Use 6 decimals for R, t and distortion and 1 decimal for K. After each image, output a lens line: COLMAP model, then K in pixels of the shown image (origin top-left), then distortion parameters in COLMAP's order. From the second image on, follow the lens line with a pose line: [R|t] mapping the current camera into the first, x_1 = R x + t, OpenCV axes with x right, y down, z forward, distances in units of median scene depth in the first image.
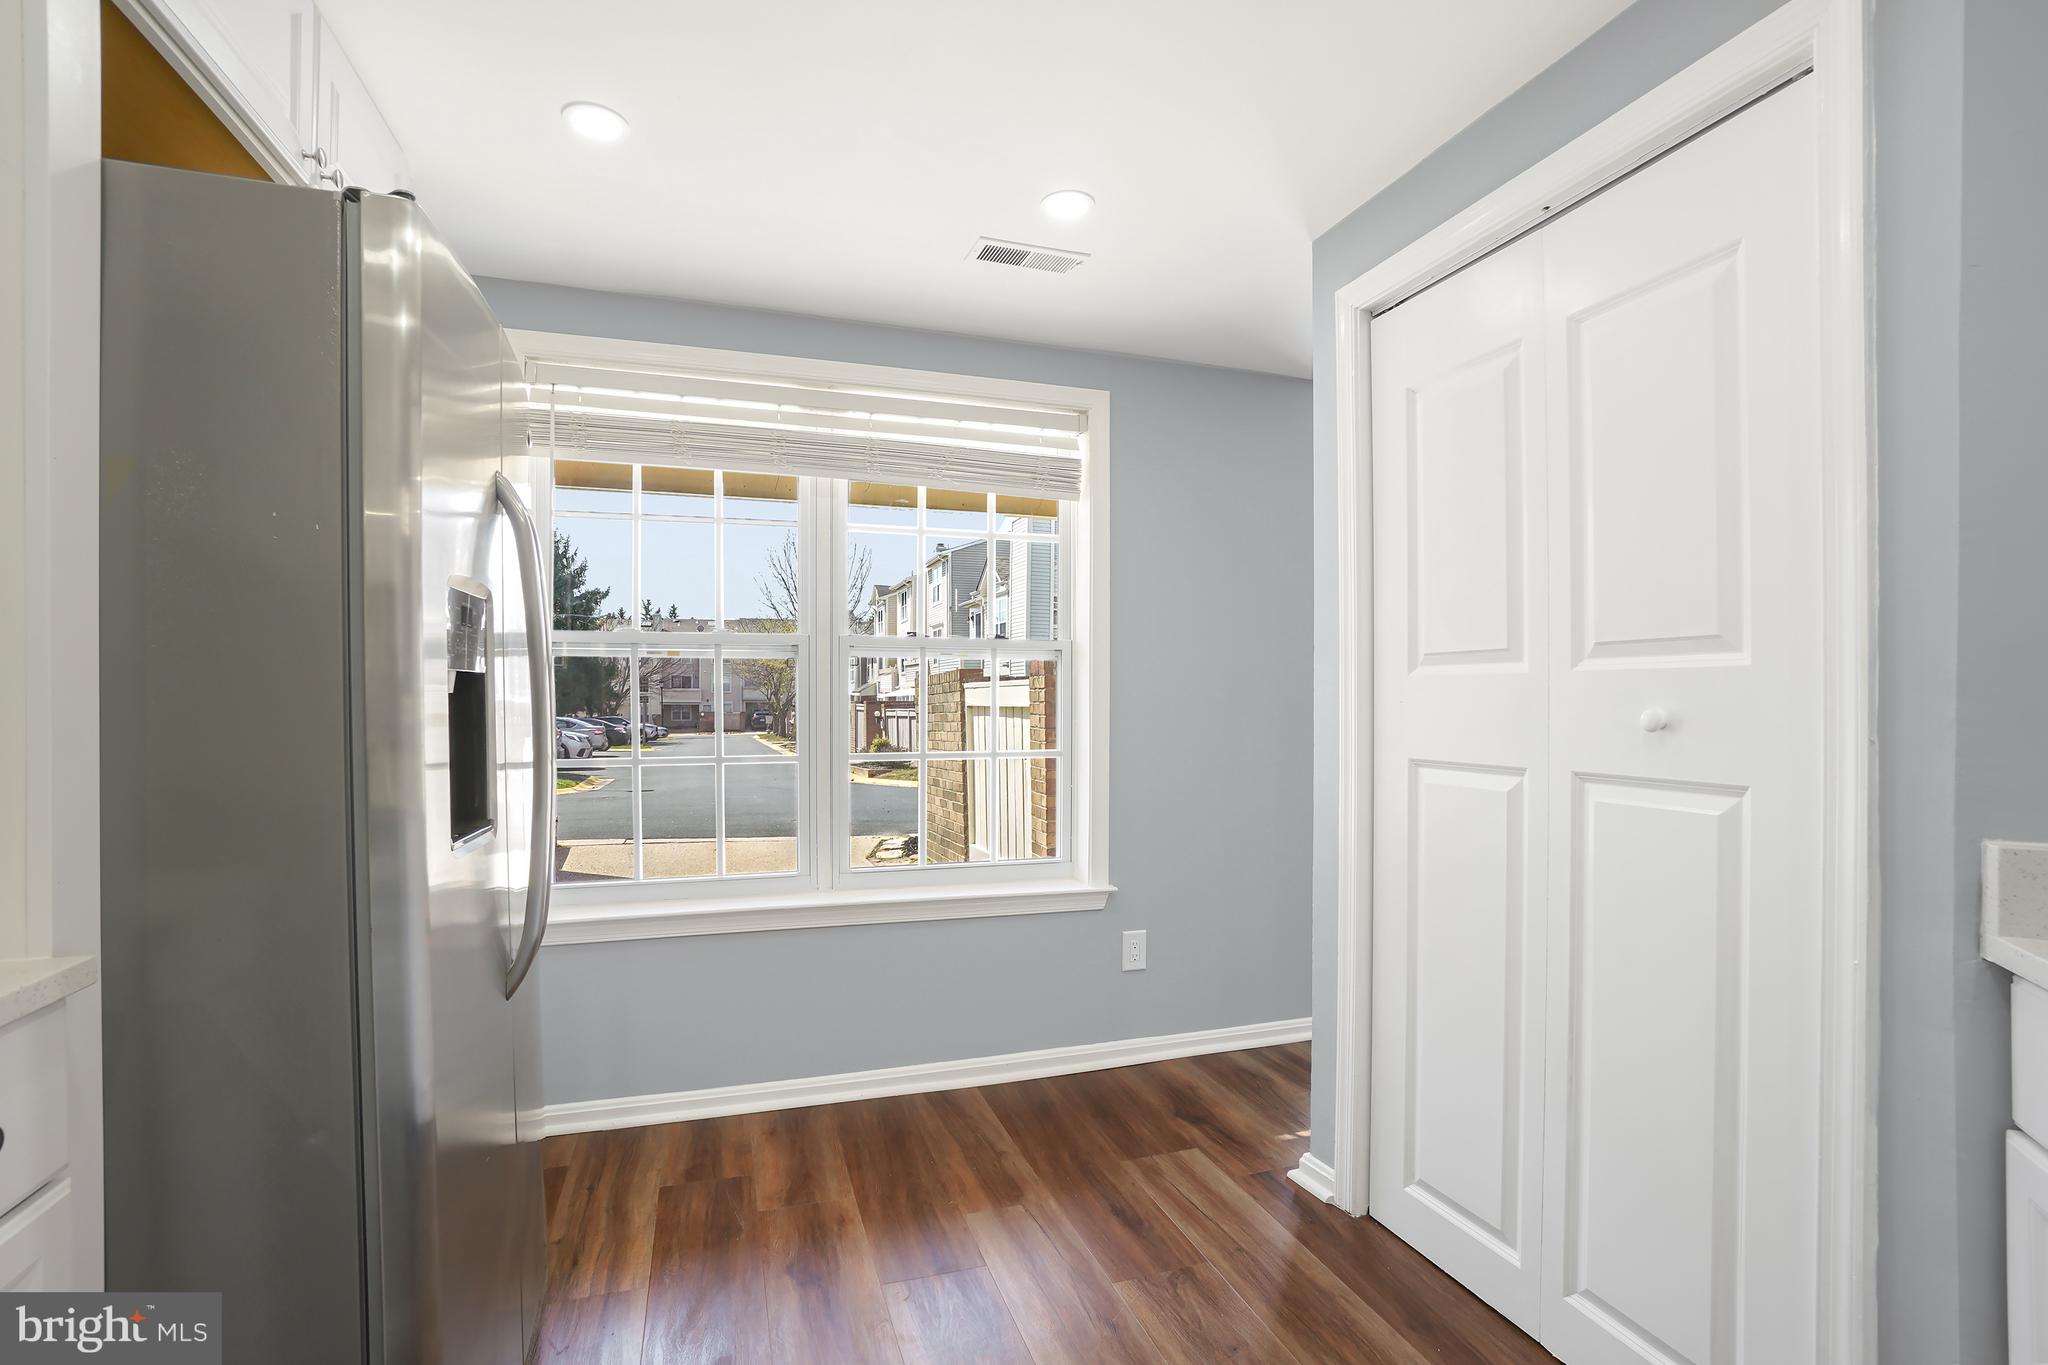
lens RADIAL K [[928.9, 0, 1011.2], [0, 928.9, 676.0], [0, 0, 1]] dist [-0.041130, 0.000649]
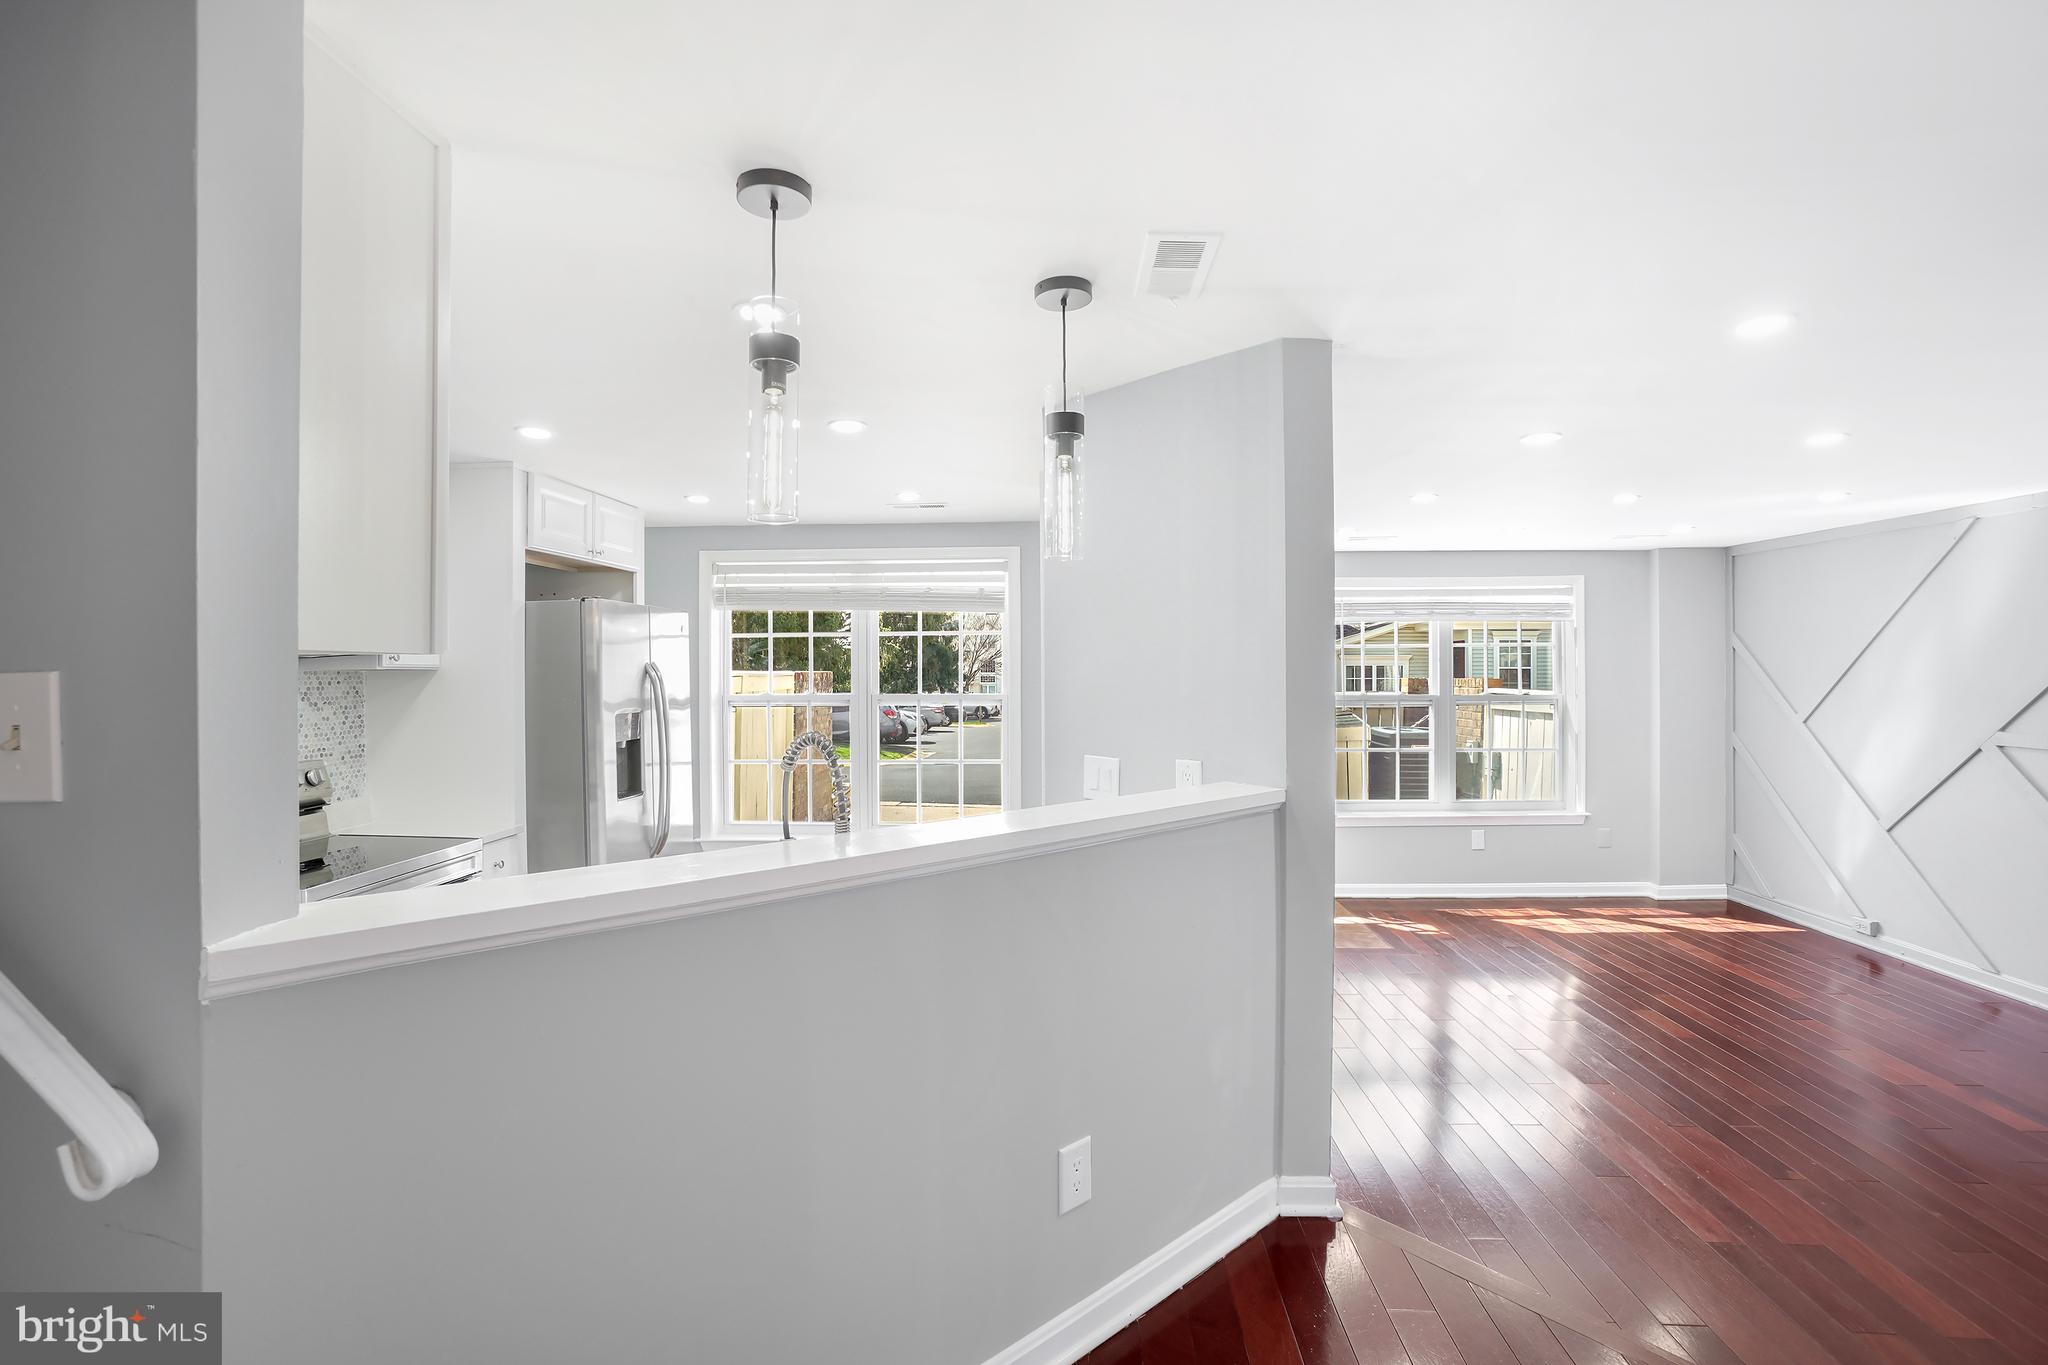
lens RADIAL K [[915.7, 0, 1016.5], [0, 915.7, 676.5], [0, 0, 1]] dist [-0.063992, 0.023332]
pose [[0.933775, -0.004810, -0.357827, 0.683705], [0.015004, 0.999557, 0.025719, -0.118768], [0.357545, -0.029384, 0.933433, -0.546213]]
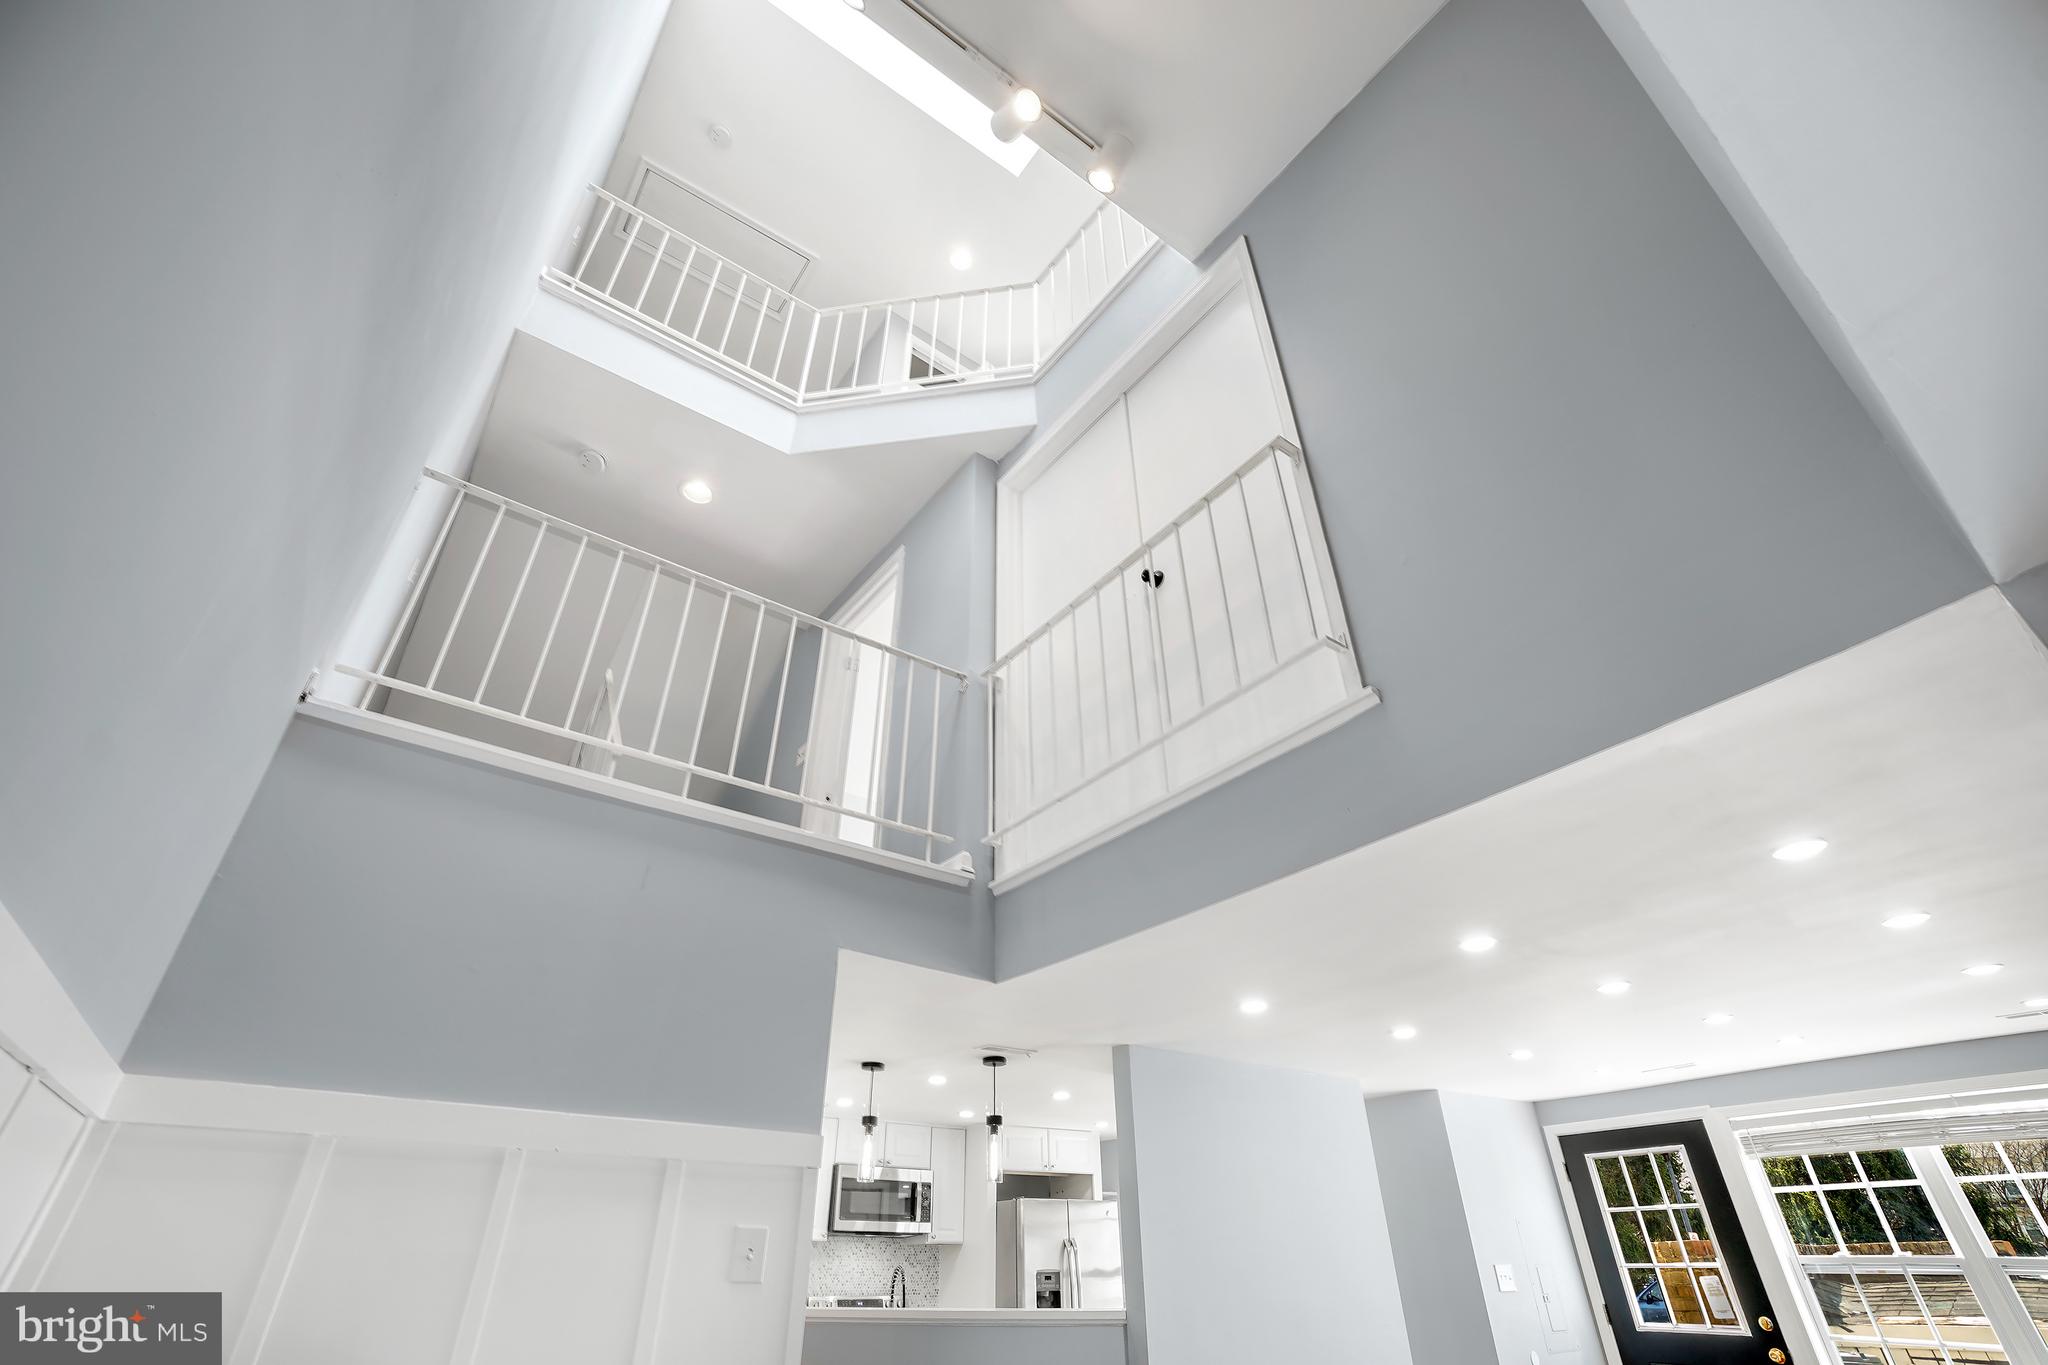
lens RADIAL K [[915.7, 0, 1016.5], [0, 915.7, 676.5], [0, 0, 1]] dist [-0.063992, 0.023332]
pose [[0.314674, -0.523611, -0.791714, 2.065461], [0.030226, 0.839191, -0.542996, -0.079996], [0.948718, 0.146937, 0.279898, -0.422762]]
